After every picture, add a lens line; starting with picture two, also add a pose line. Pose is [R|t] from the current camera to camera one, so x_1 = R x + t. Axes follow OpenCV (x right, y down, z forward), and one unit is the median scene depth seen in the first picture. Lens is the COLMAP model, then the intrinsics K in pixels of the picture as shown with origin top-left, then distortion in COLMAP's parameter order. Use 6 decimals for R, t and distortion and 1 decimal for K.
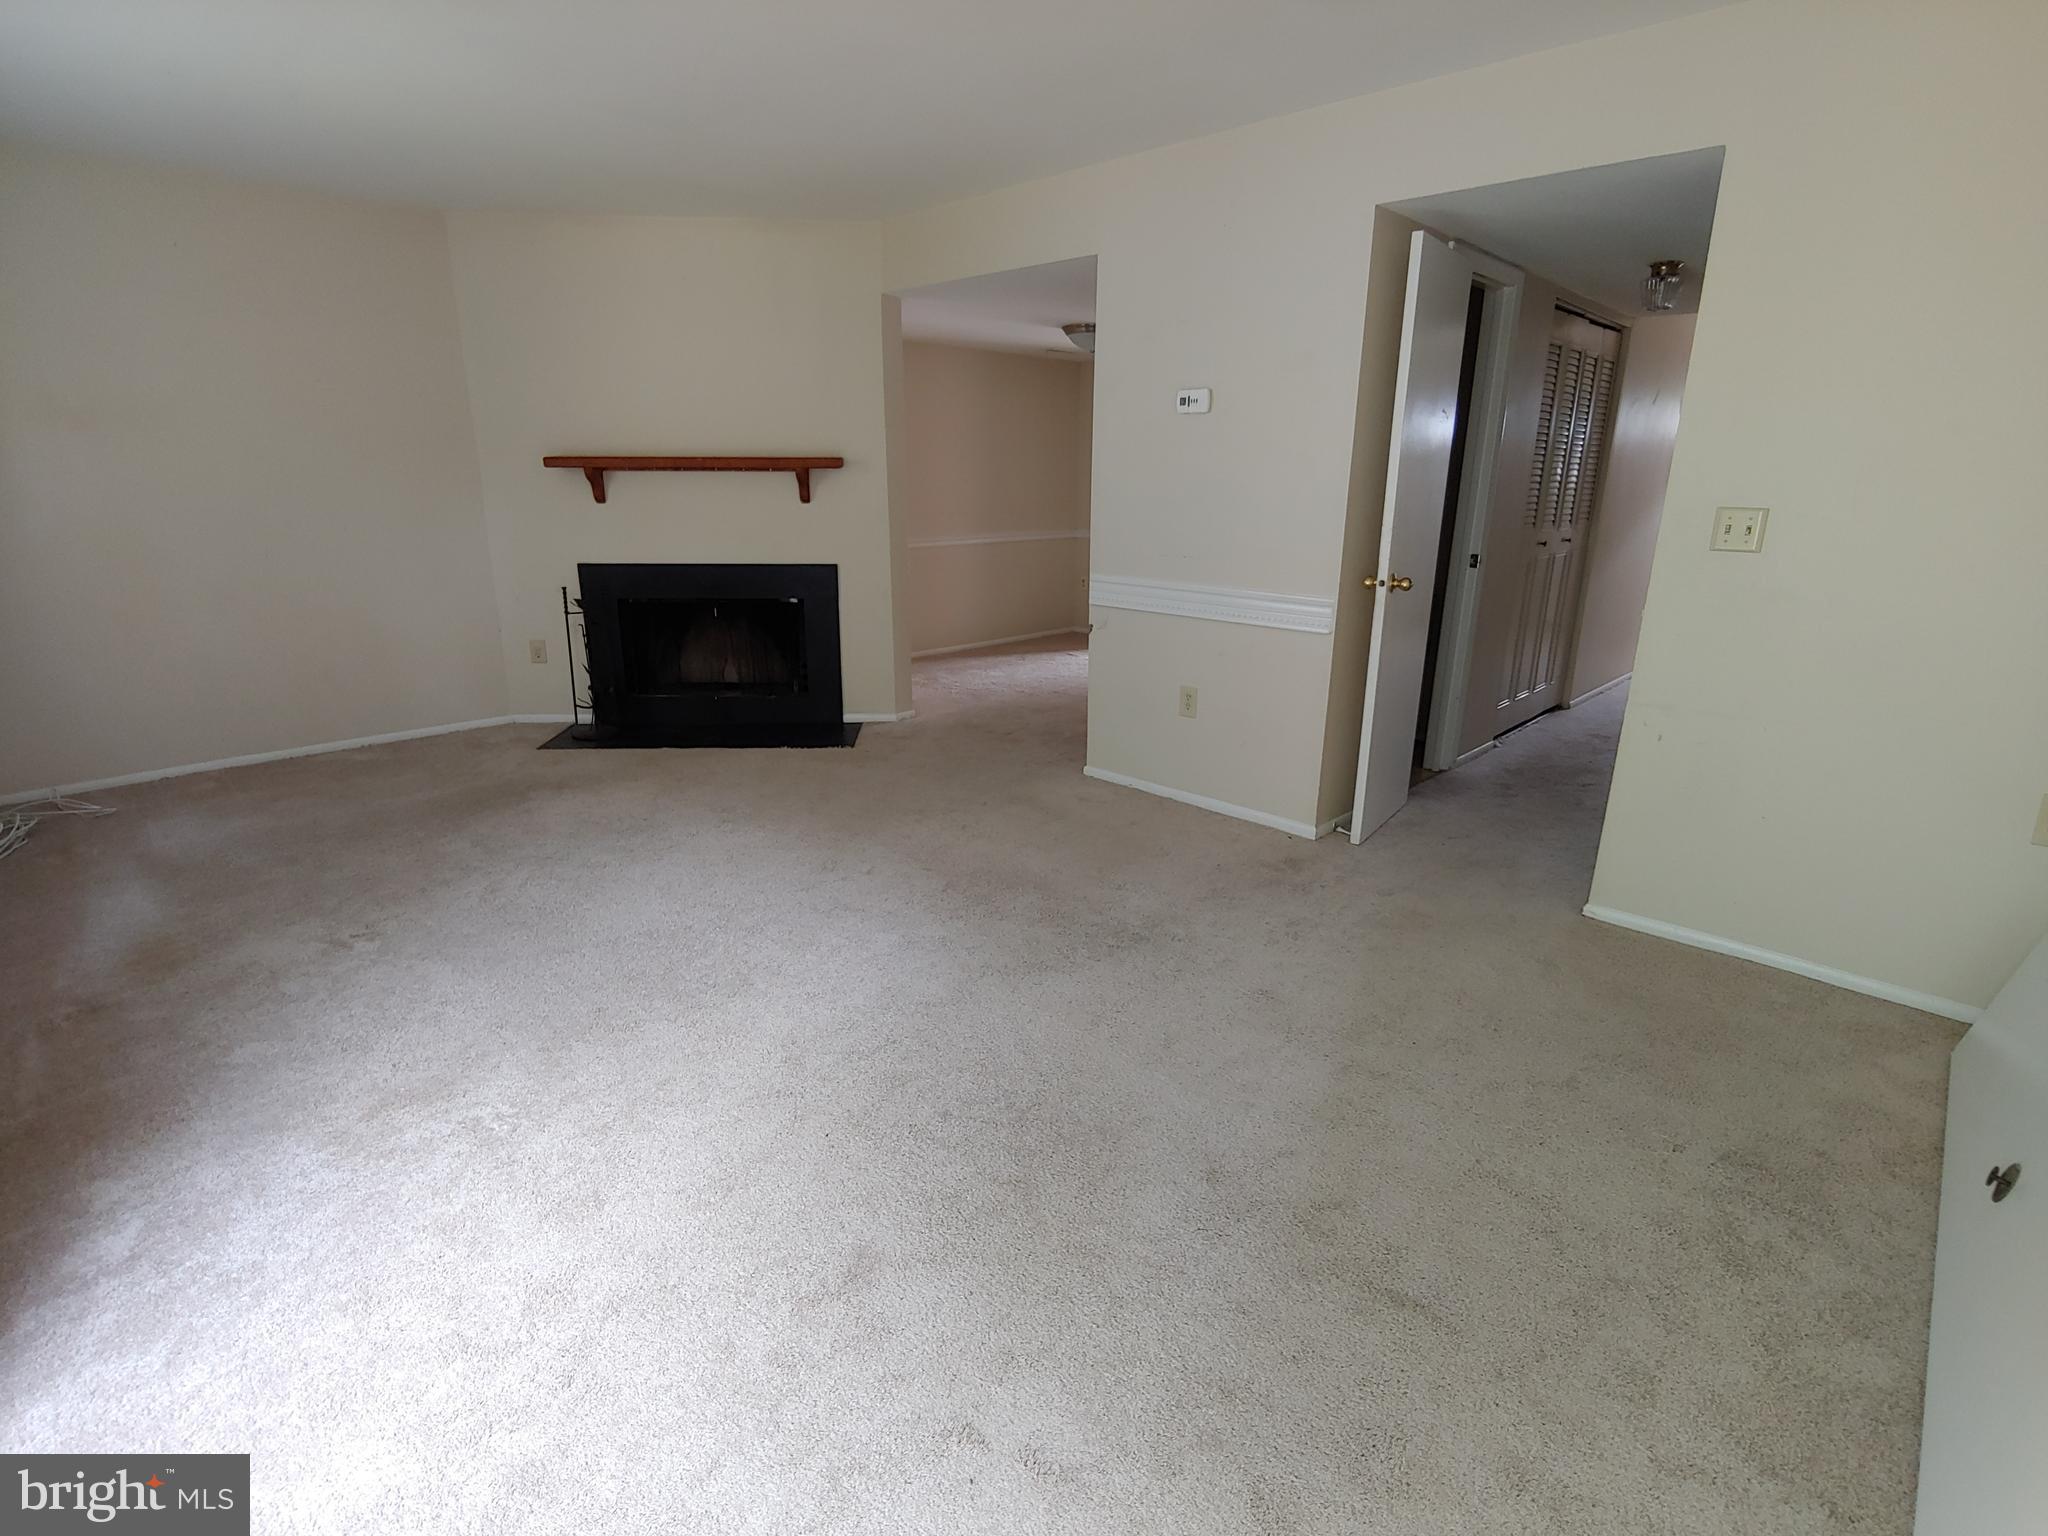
lens RADIAL K [[984.7, 0, 1027.8], [0, 984.7, 770.0], [0, 0, 1]] dist [-0.016538, -0.000605]
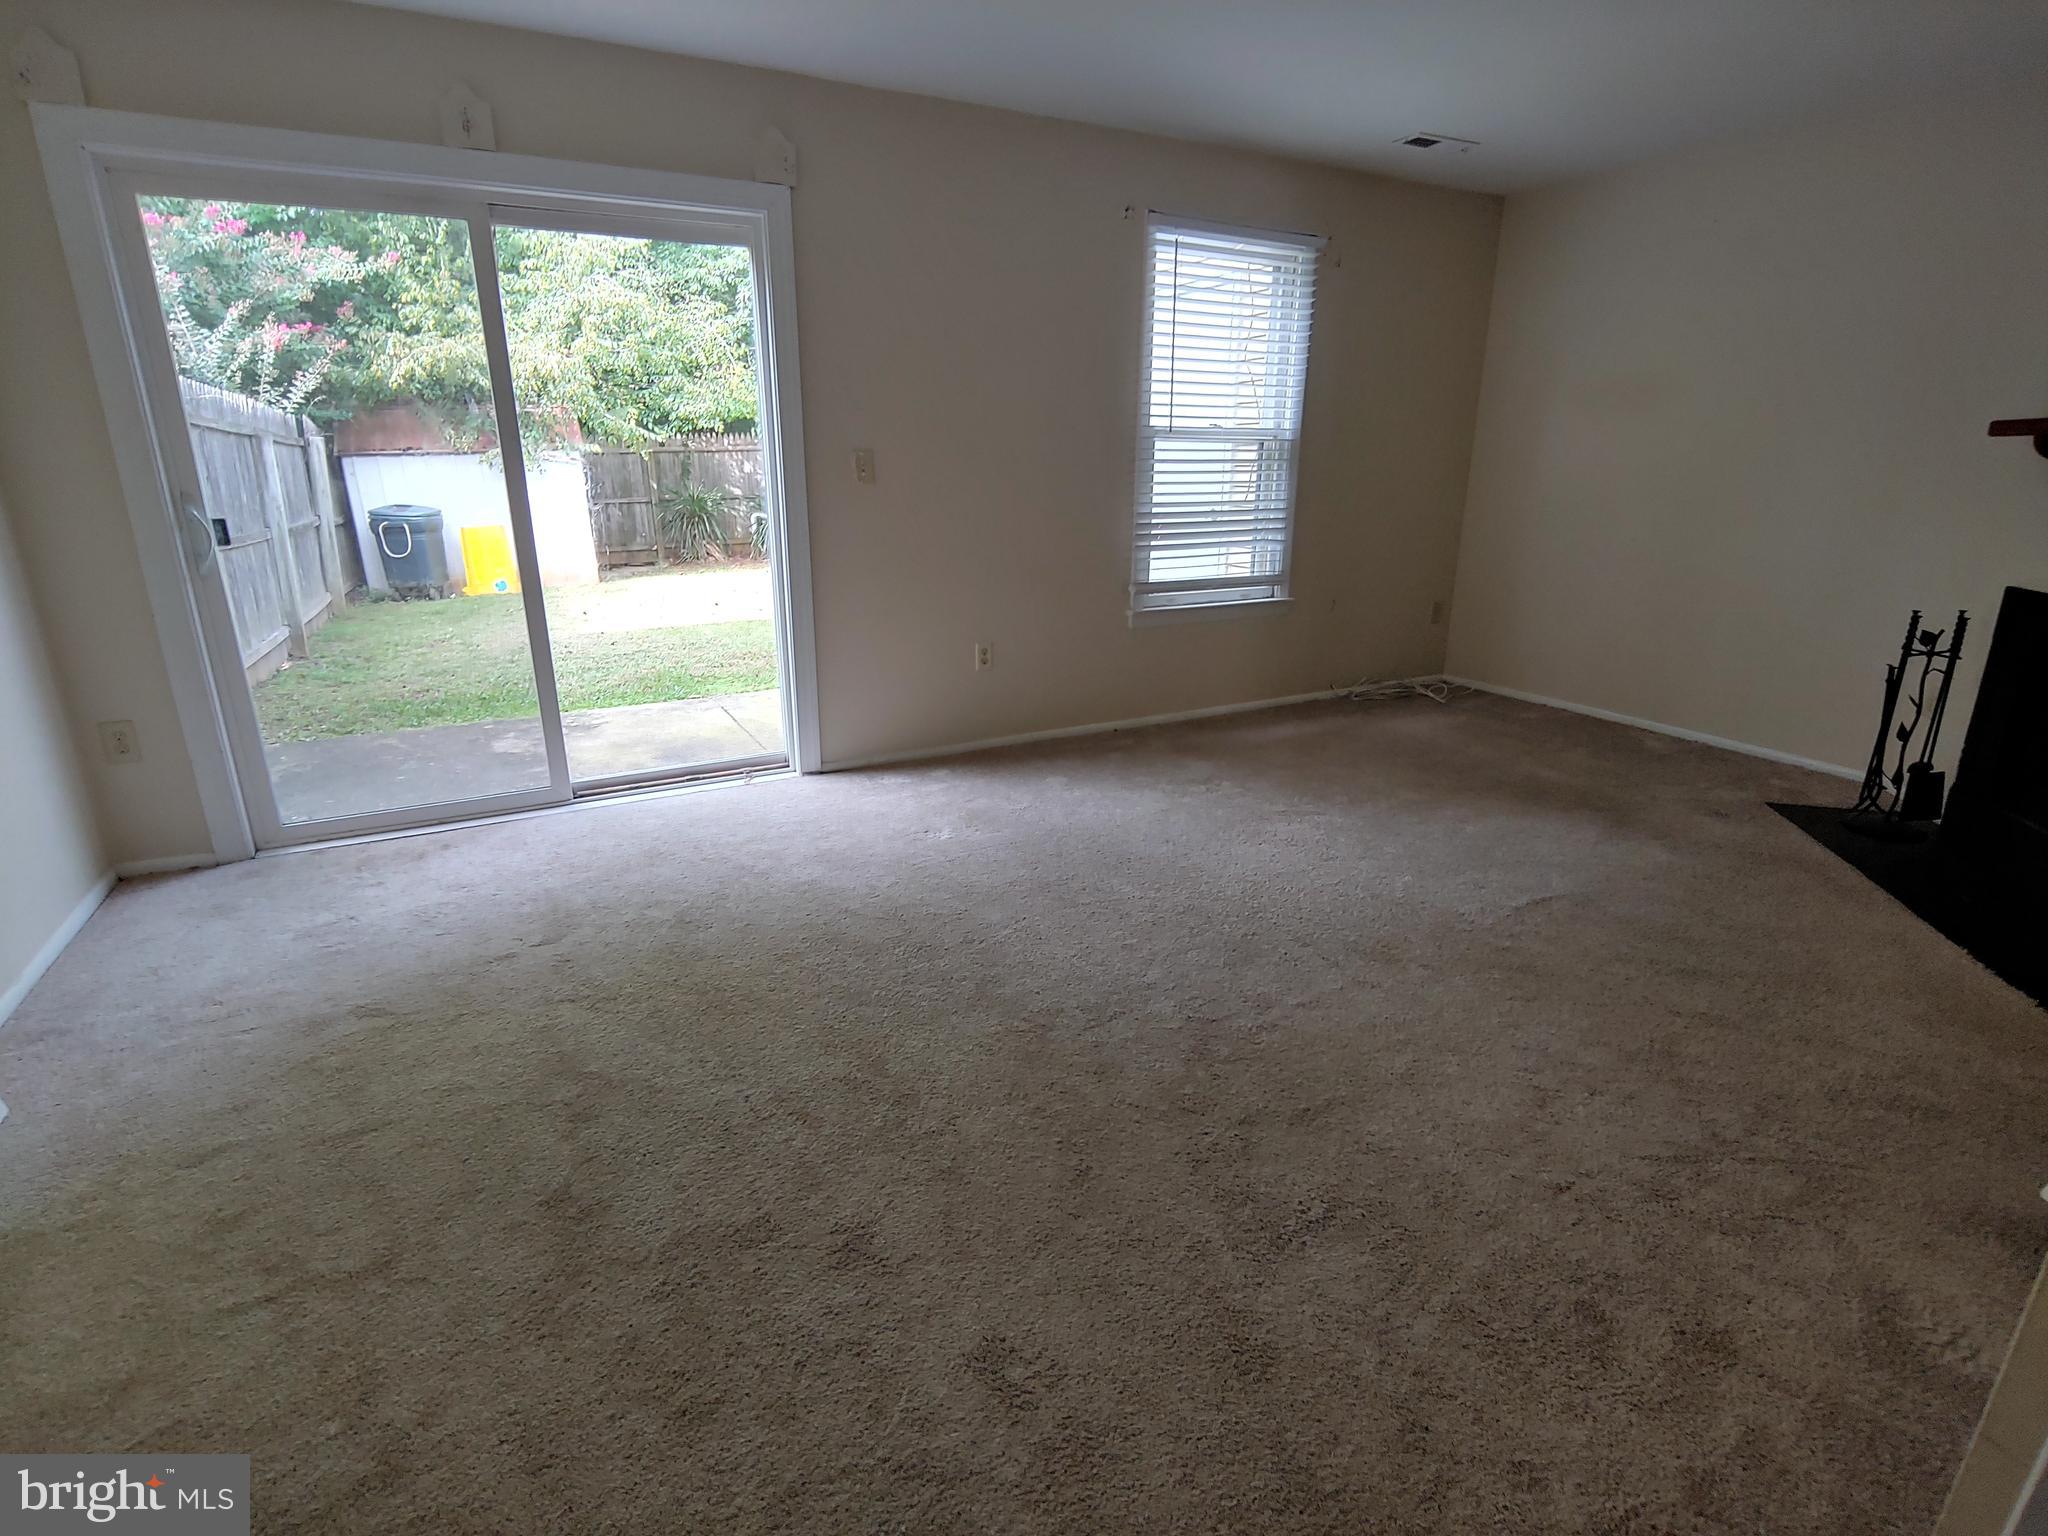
lens RADIAL K [[984.7, 0, 1033.9], [0, 984.7, 771.7], [0, 0, 1]] dist [-0.016538, -0.000605]
pose [[-0.292504, 0.288714, -0.911639, 0.564127], [-0.283663, 0.884228, 0.371047, -0.254154], [0.913223, 0.367132, -0.176743, 0.924479]]
